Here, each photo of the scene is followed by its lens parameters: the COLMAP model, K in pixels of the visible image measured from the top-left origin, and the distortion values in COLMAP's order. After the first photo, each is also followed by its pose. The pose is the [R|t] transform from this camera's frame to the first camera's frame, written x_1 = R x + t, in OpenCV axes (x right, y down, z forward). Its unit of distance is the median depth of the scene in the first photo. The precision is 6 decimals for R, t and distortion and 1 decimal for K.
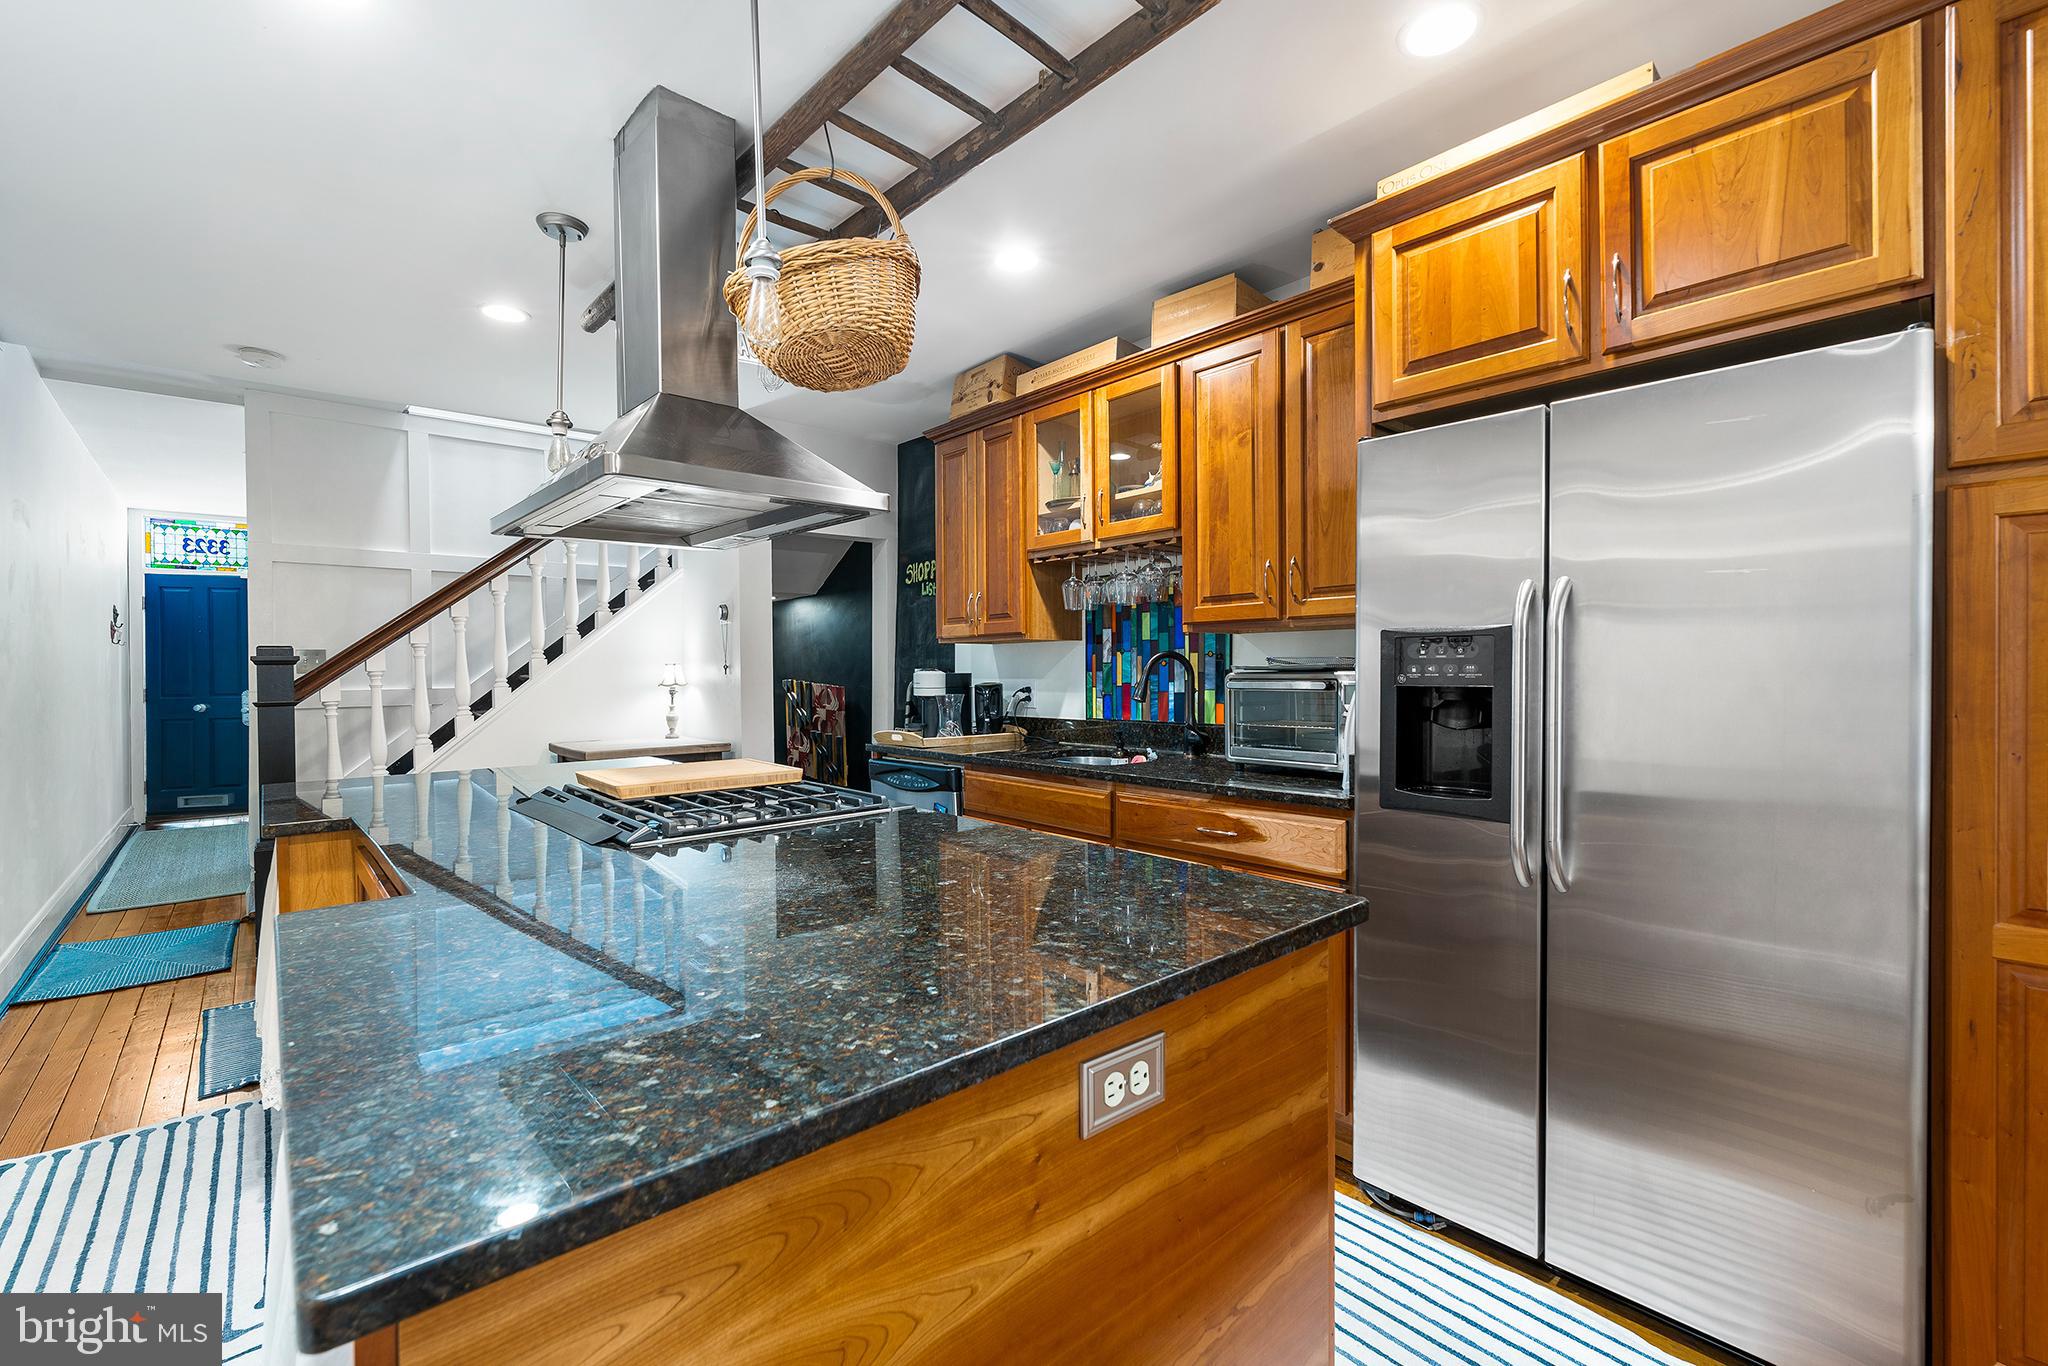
lens RADIAL K [[825.4, 0, 1024.0], [0, 825.4, 683.0], [0, 0, 1]] dist [-0.002002, -0.000302]
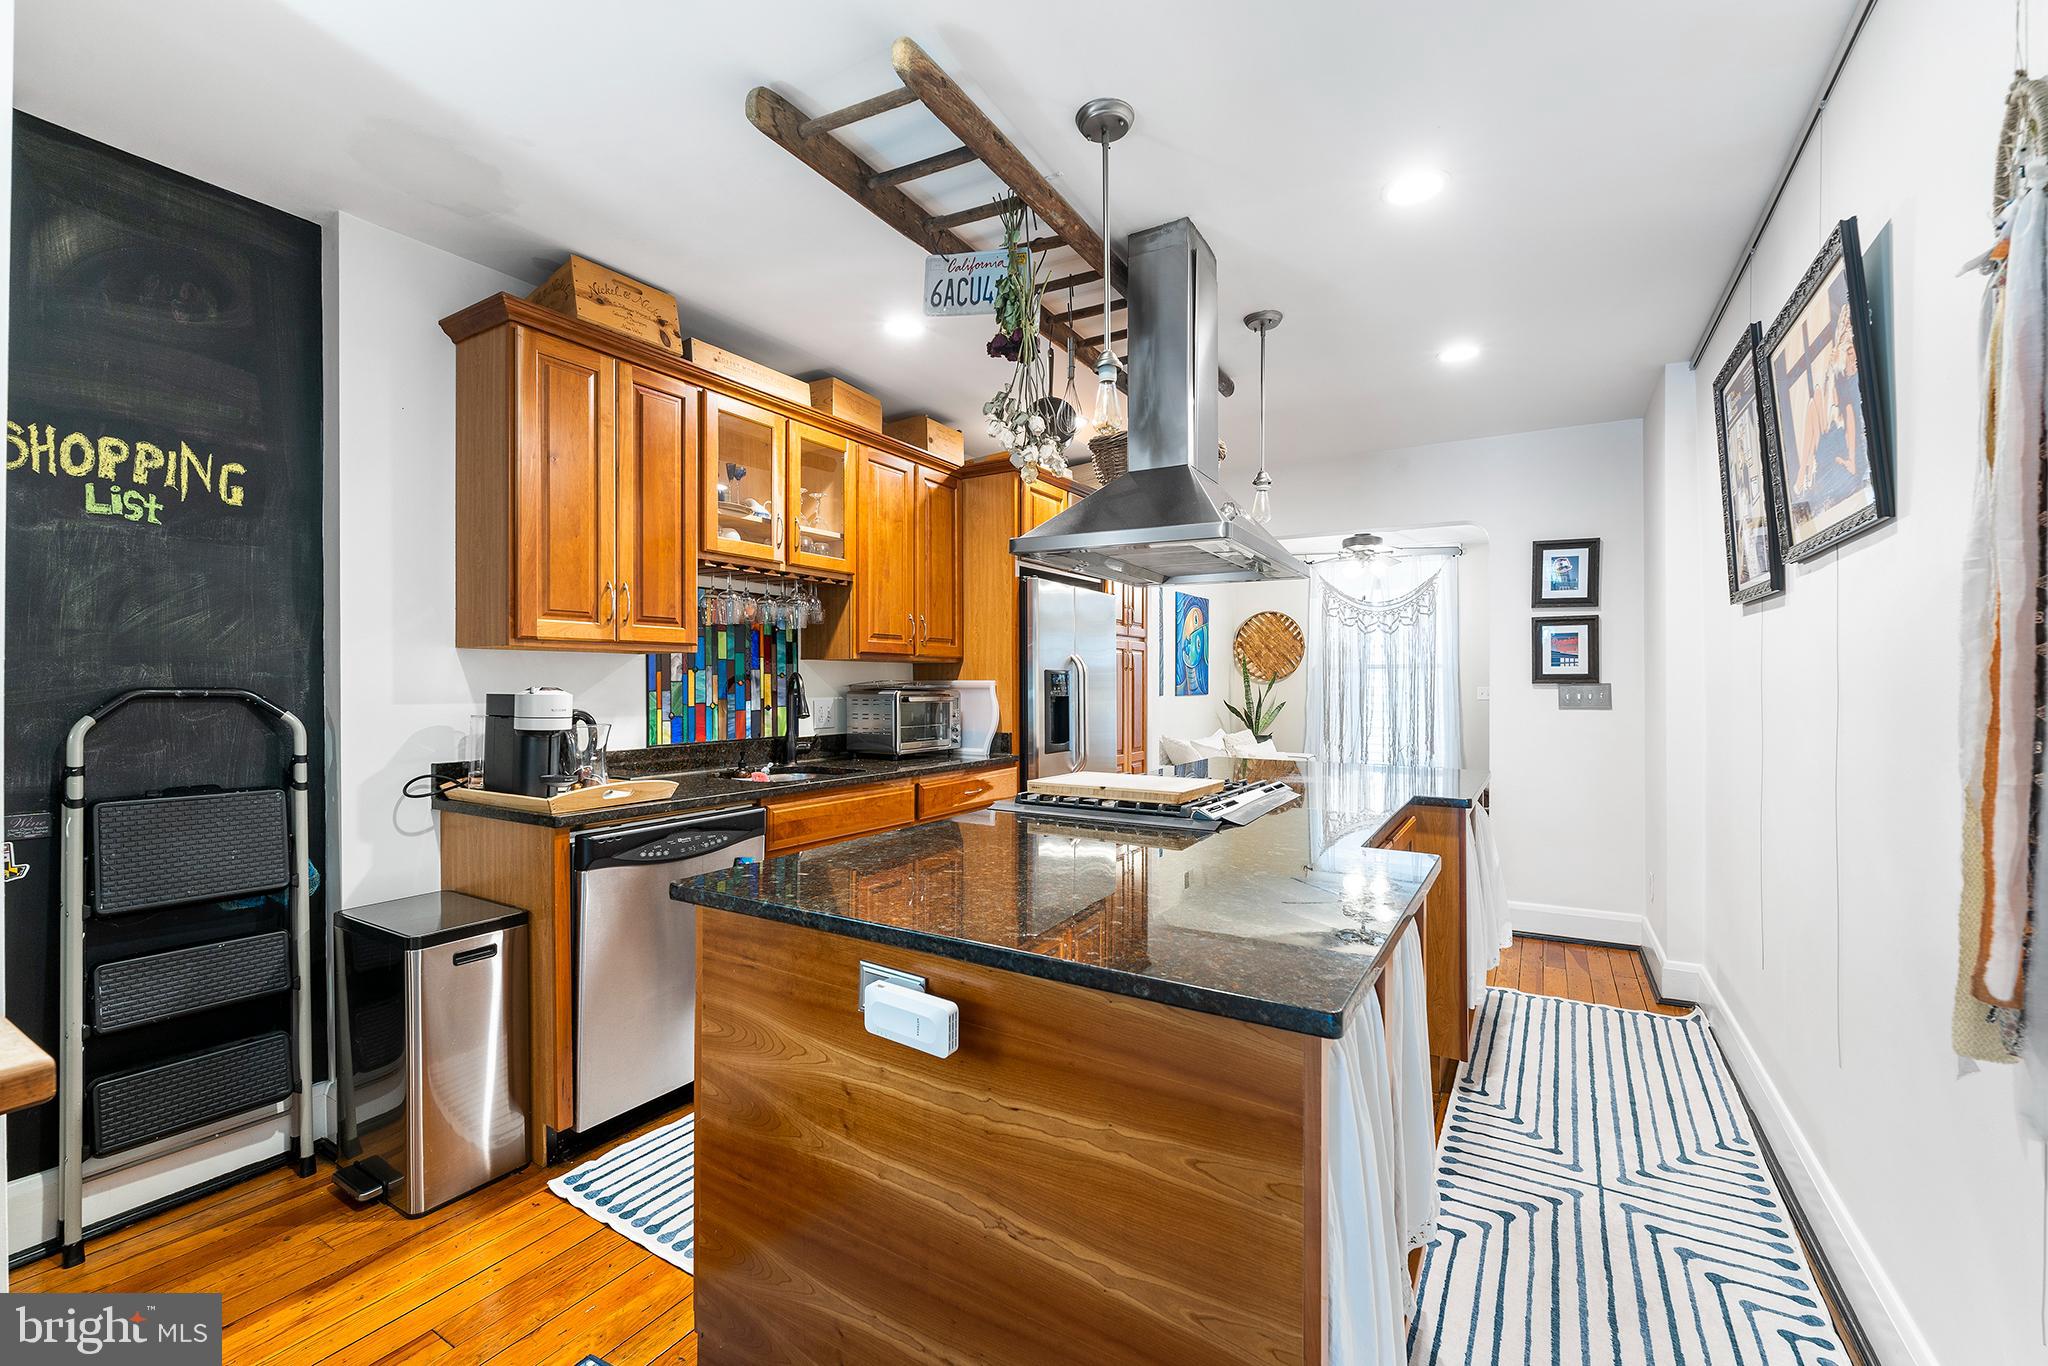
lens RADIAL K [[850.5, 0, 1015.6], [0, 850.5, 688.3], [0, 0, 1]] dist [-0.000262, -0.000002]
pose [[-0.260311, 0.005543, 0.965509, -0.940285], [0.018966, 0.999820, -0.000627, -0.009591], [-0.965338, 0.018149, -0.260370, 0.930164]]
